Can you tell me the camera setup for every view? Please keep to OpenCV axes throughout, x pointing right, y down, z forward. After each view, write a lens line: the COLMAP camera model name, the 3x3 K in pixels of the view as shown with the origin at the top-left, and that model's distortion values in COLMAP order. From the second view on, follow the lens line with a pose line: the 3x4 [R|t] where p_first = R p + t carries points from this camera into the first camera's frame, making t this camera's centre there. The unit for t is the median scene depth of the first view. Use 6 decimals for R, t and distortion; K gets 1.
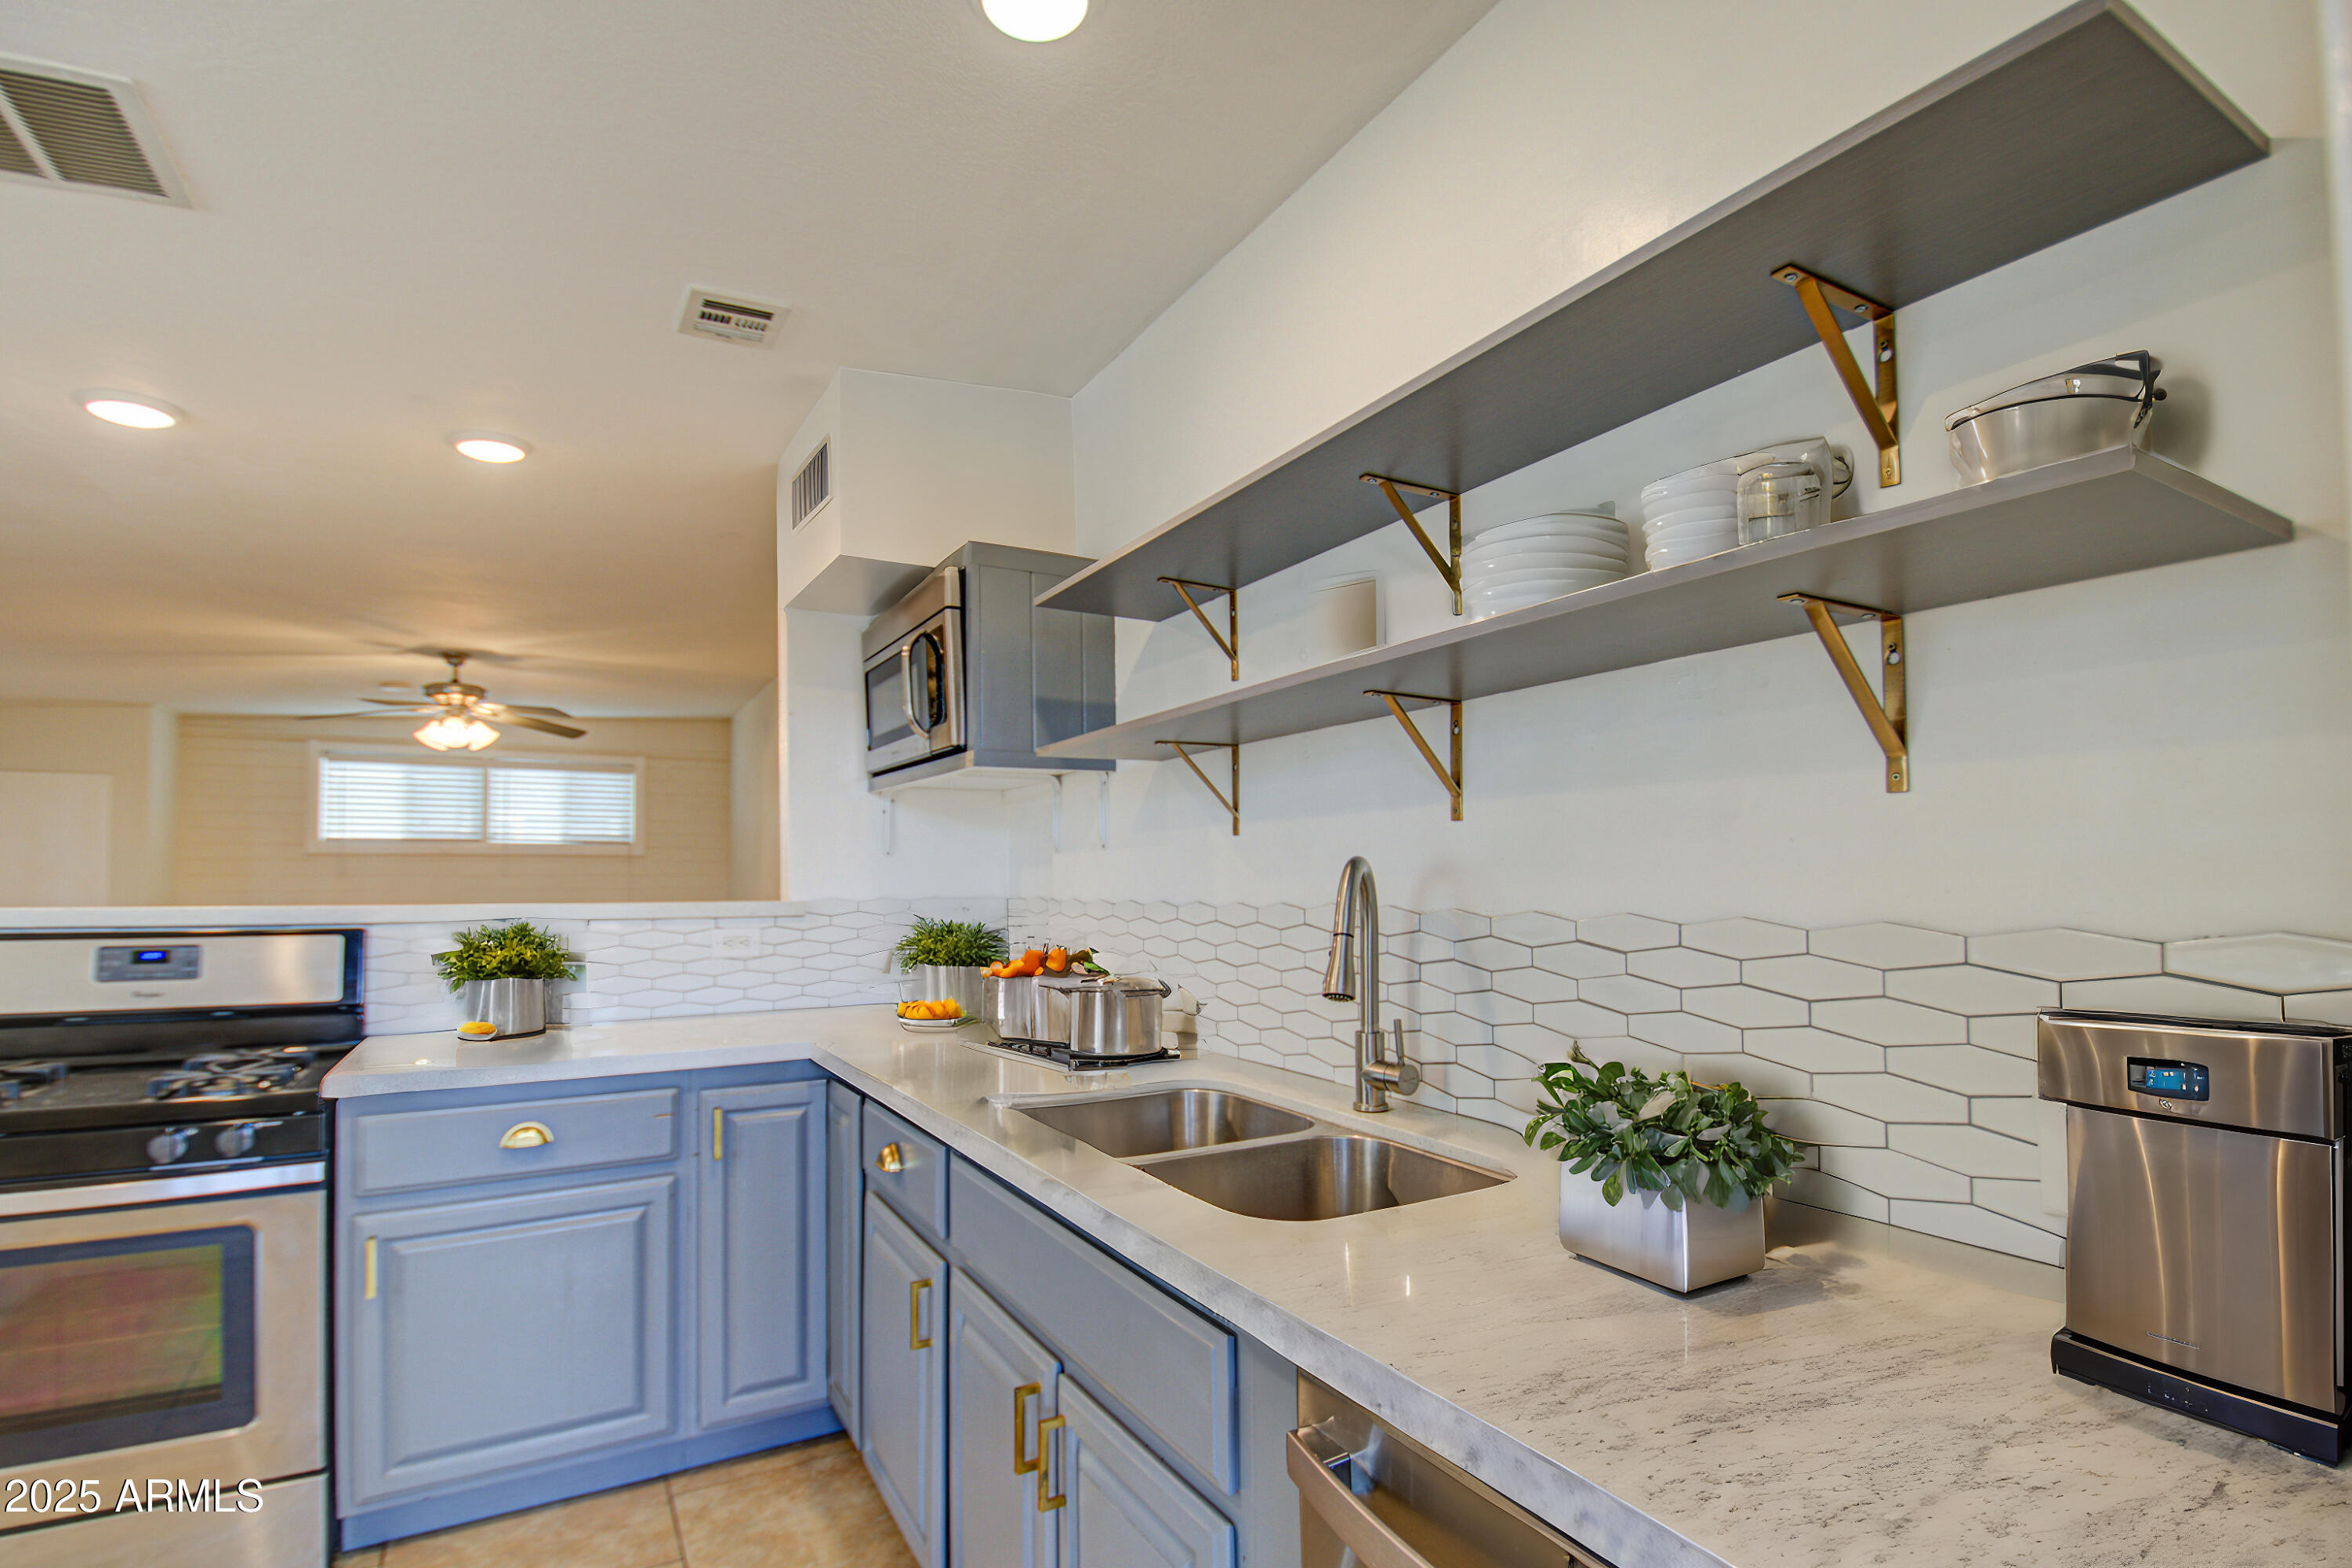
lens RADIAL K [[1097.1, 0, 1171.7], [0, 1097.1, 813.1], [0, 0, 1]] dist [0.020527, -0.023966]
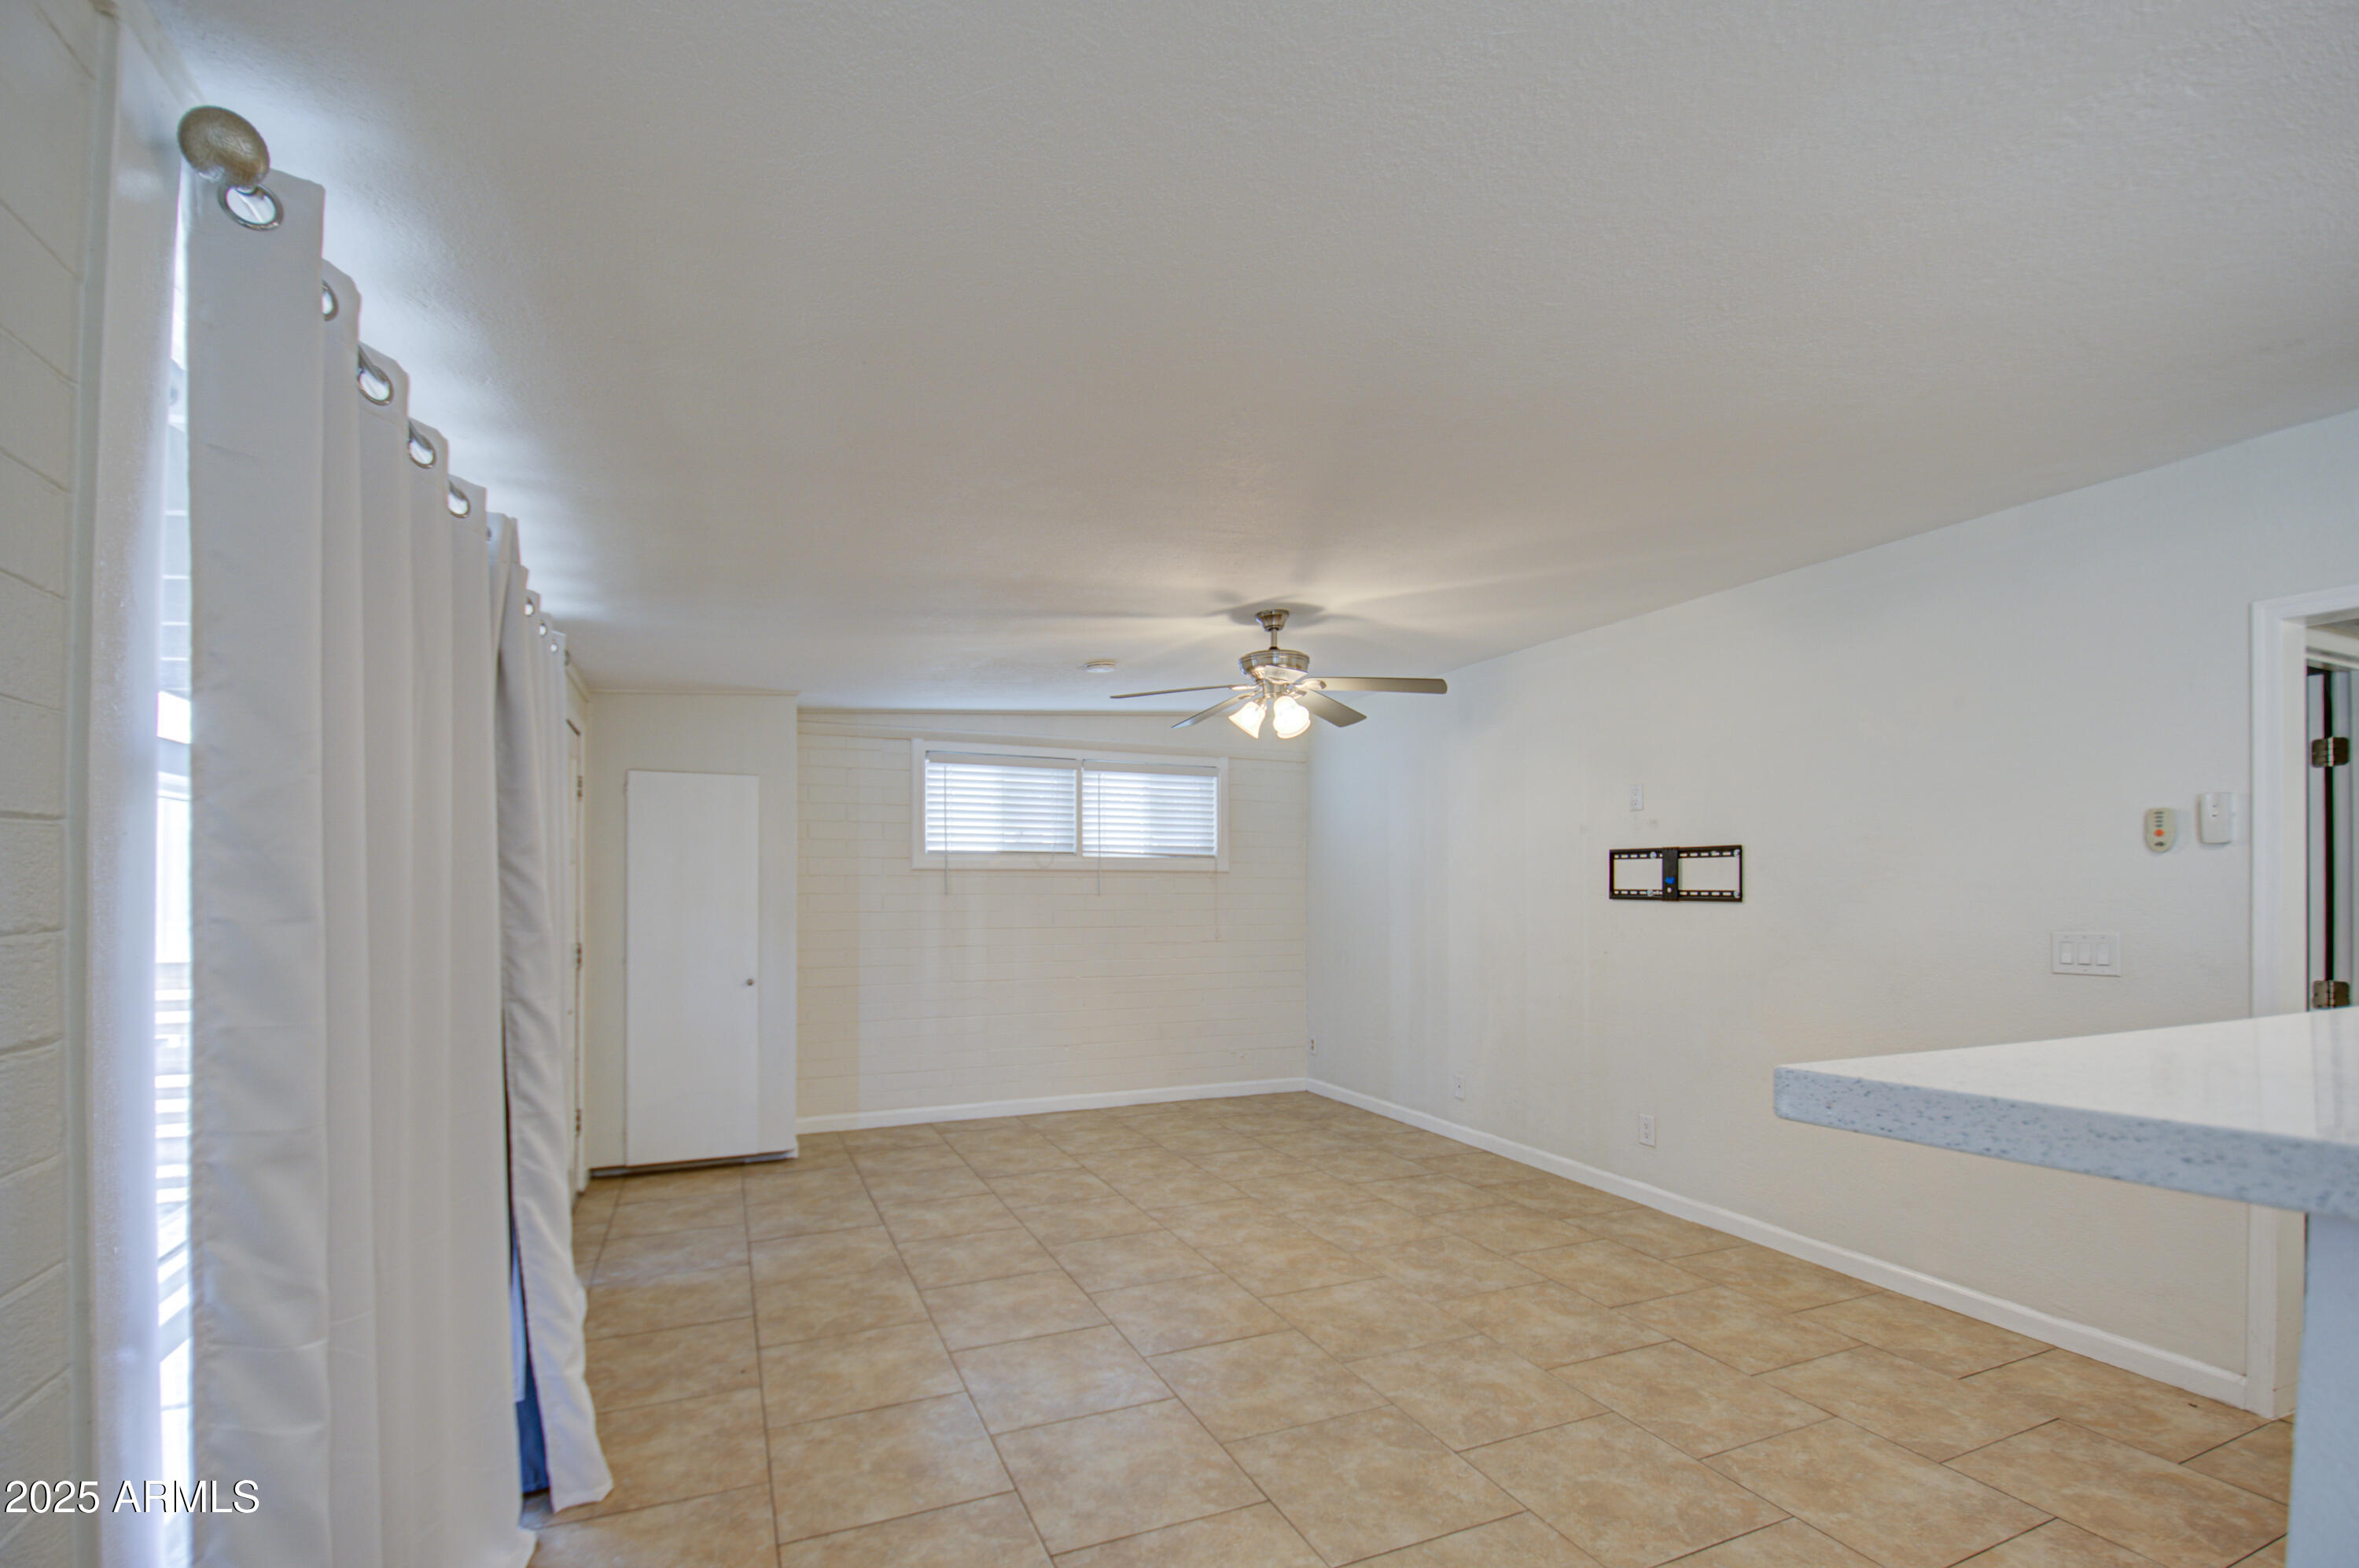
lens RADIAL K [[1047.4, 0, 1159.4], [0, 1047.4, 835.0], [0, 0, 1]] dist [0.016871, -0.023433]
pose [[0.993644, -0.000011, -0.112570, -1.236998], [0.000914, 0.999968, 0.007974, 0.009507], [0.112566, -0.008026, 0.993612, 0.485603]]
